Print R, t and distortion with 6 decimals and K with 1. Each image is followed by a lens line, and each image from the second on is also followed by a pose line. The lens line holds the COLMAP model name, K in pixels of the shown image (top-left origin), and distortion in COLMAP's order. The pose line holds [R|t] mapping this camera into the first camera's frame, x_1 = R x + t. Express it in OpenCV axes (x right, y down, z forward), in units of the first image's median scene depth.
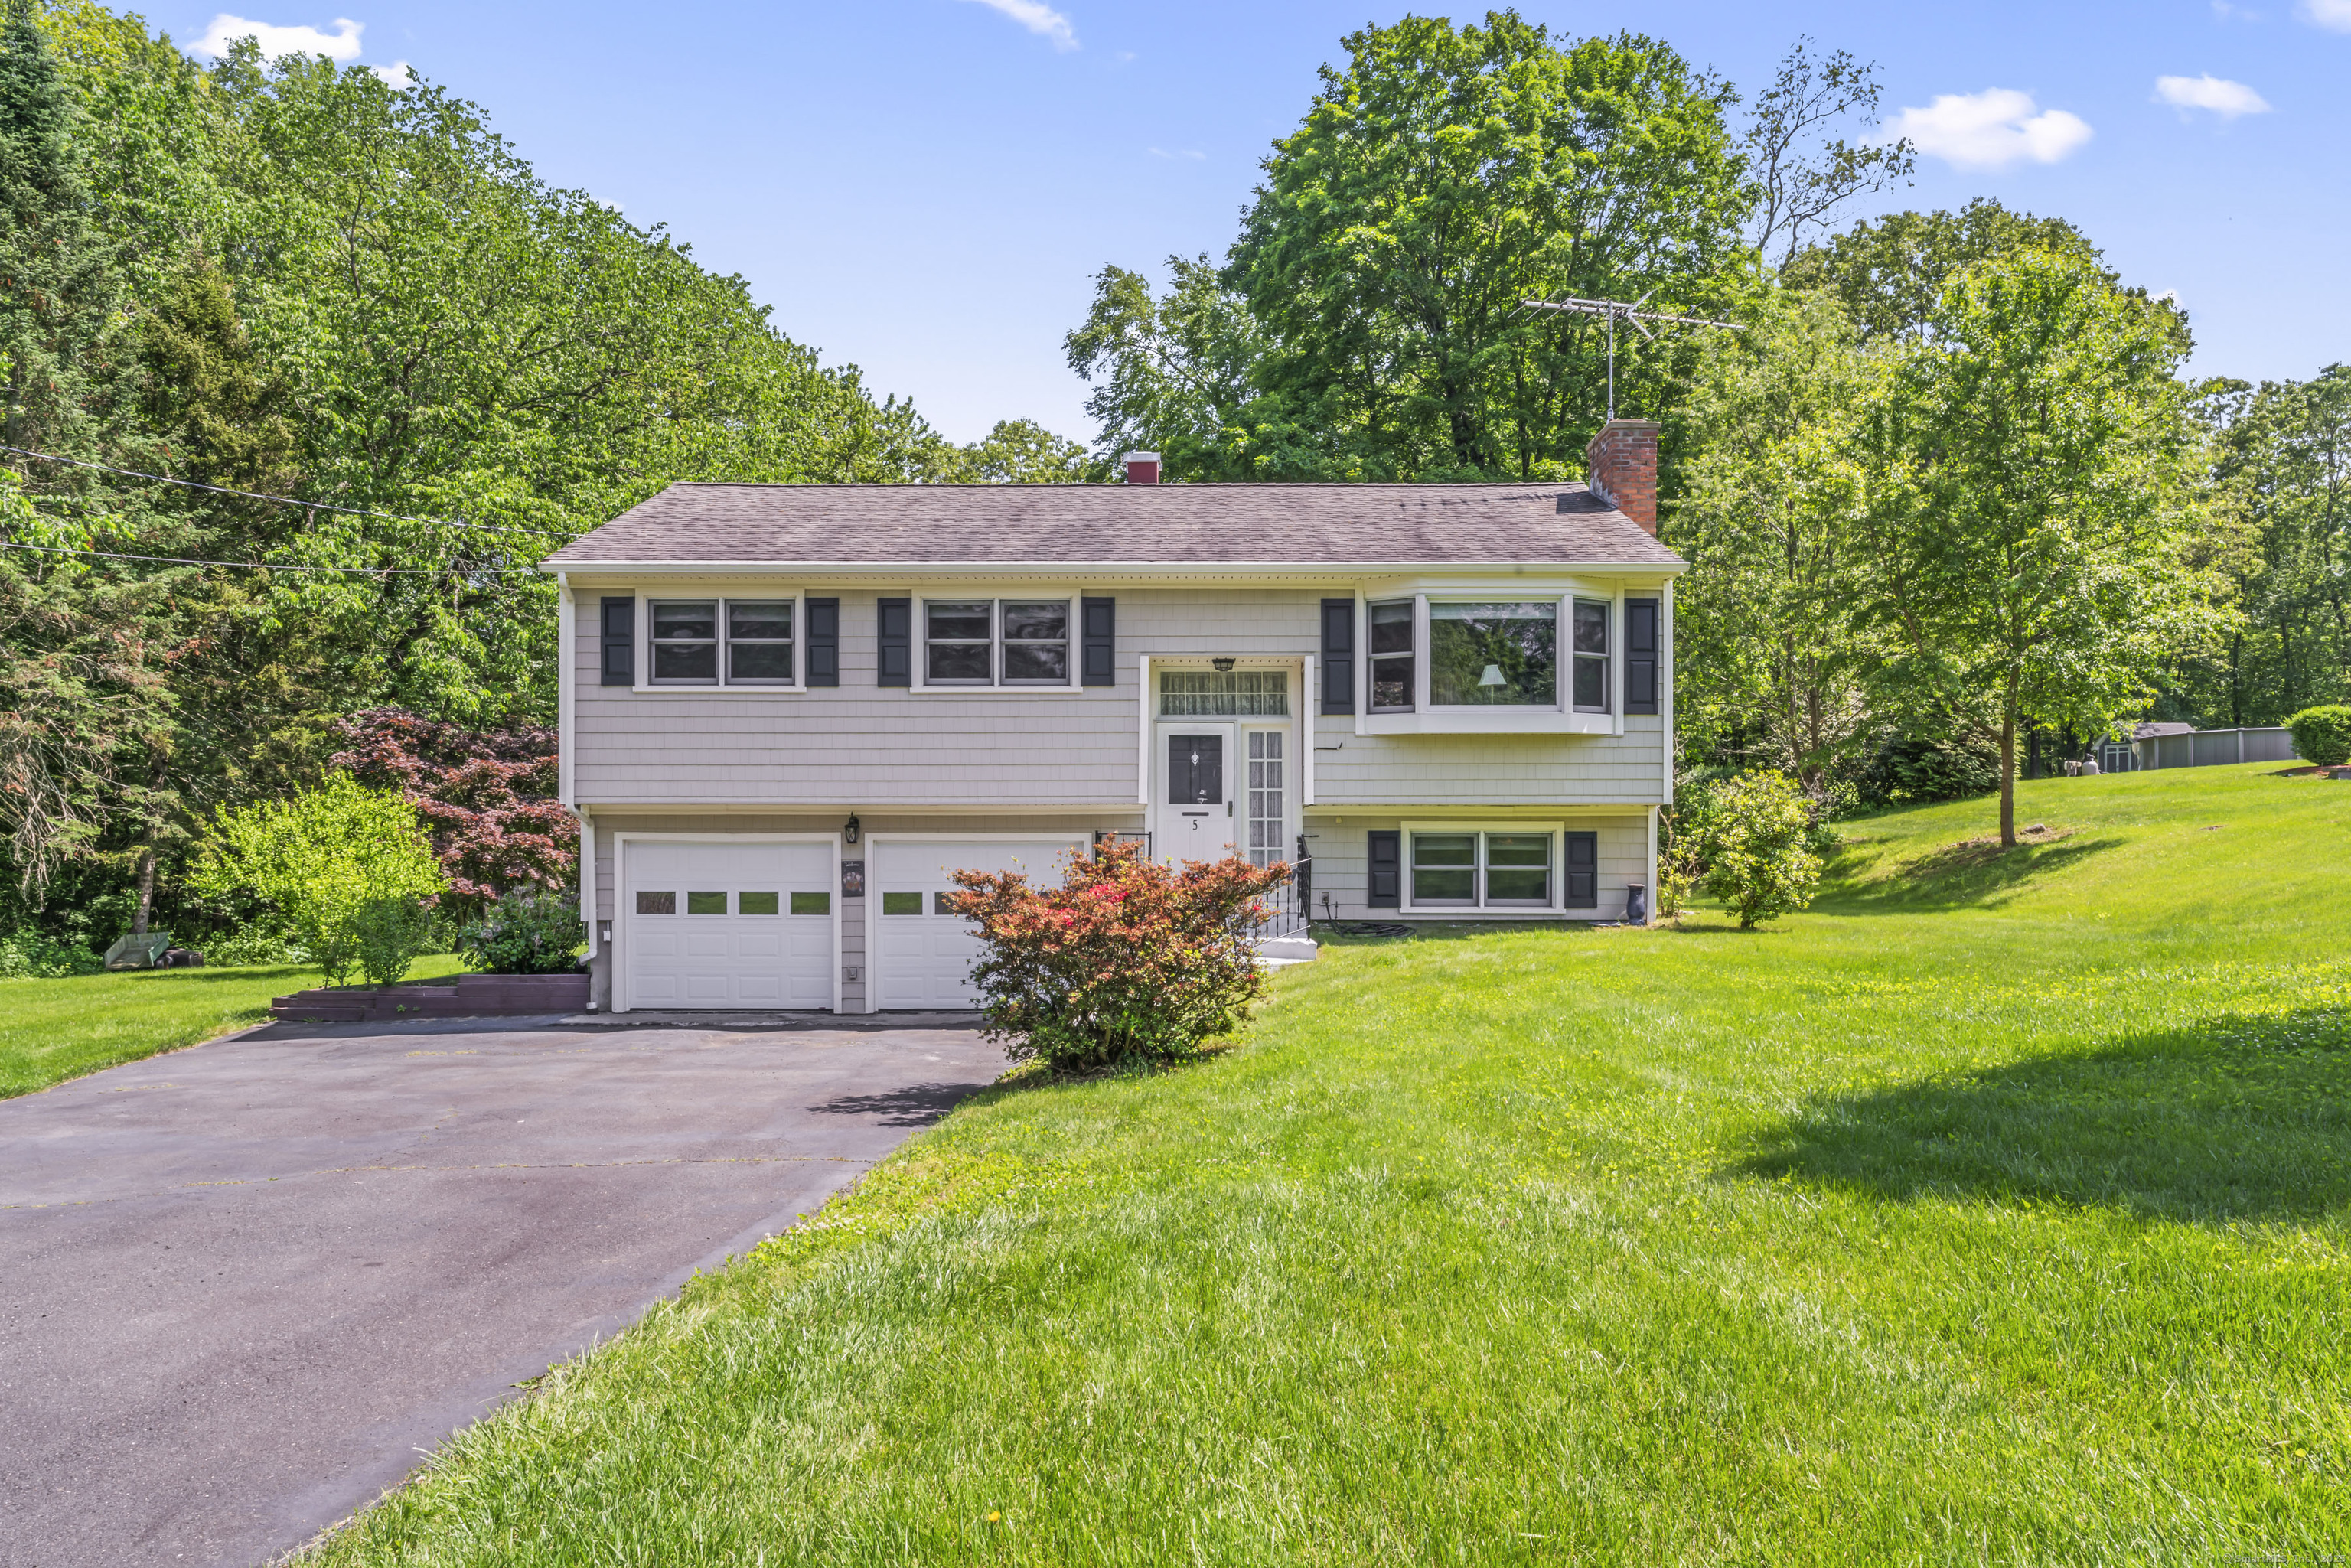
lens RADIAL K [[1617.8, 0, 1166.0], [0, 1617.8, 845.2], [0, 0, 1]] dist [-0.000595, -0.001668]
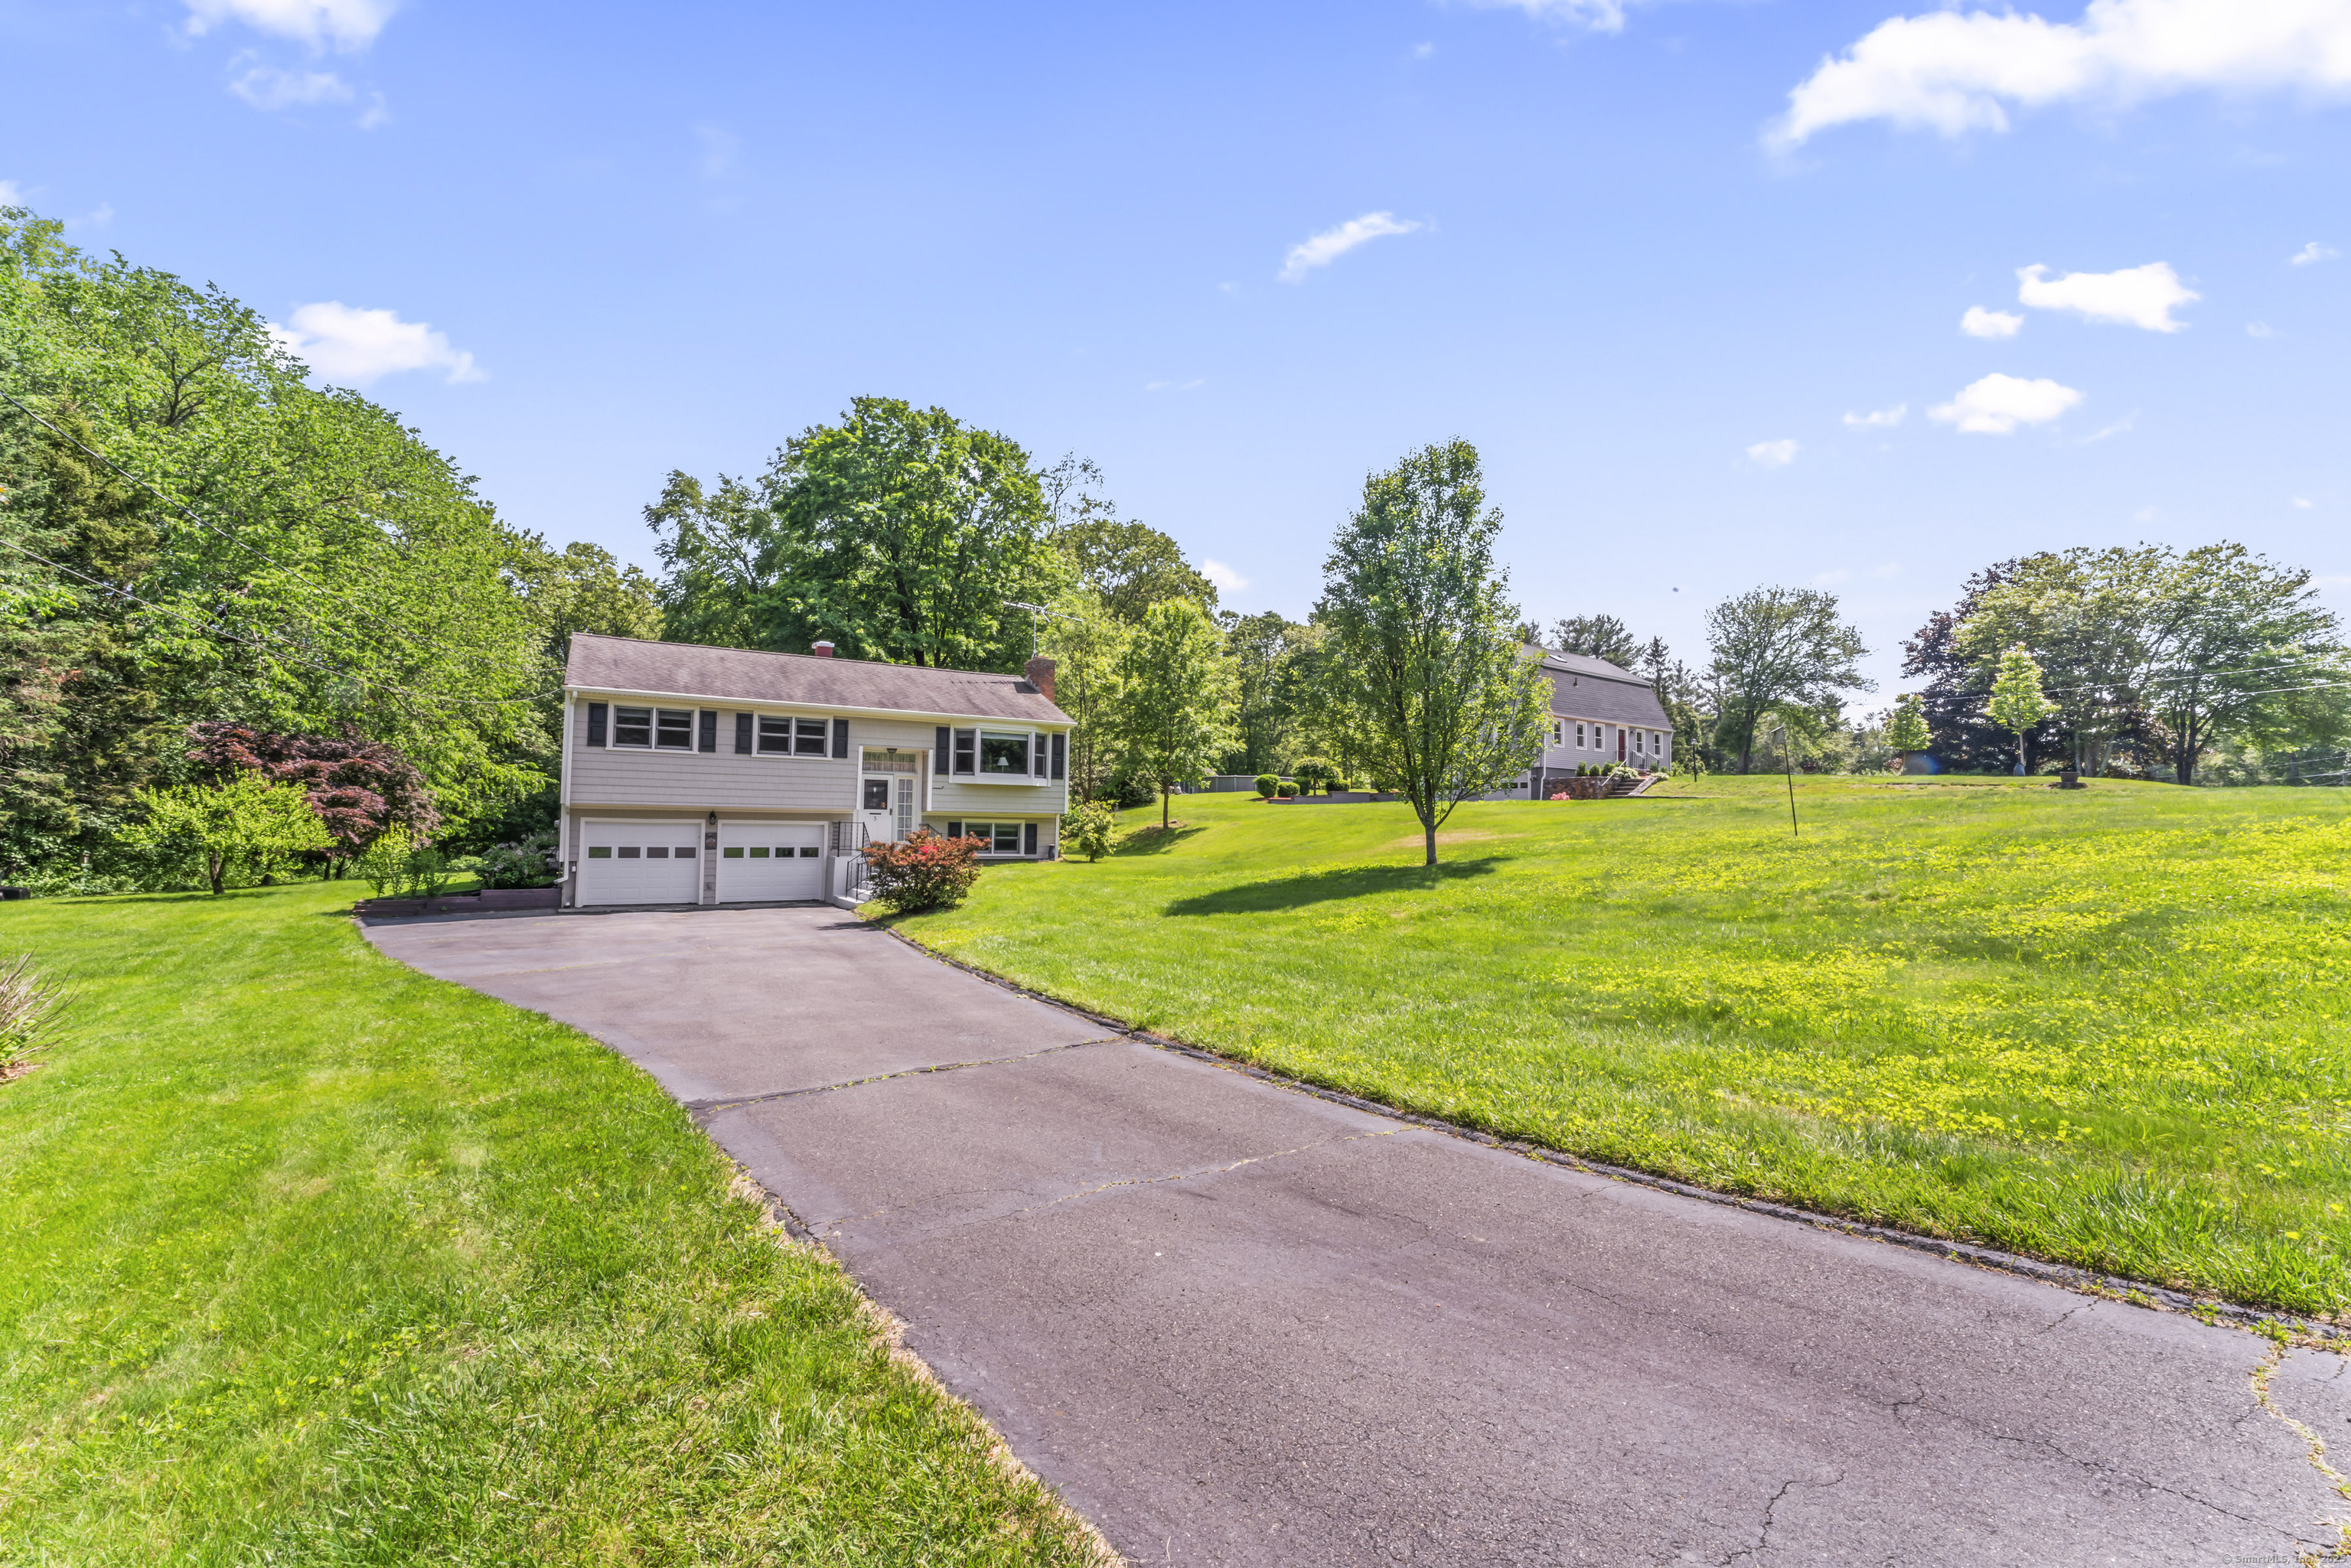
lens RADIAL K [[931.0, 0, 1177.4], [0, 931.0, 789.1], [0, 0, 1]] dist [-0.002323, -0.000334]
pose [[0.861033, 0.032872, 0.507486, -0.286596], [-0.017563, 0.999236, -0.034926, -0.015427], [-0.508246, 0.021159, 0.860952, -0.368726]]
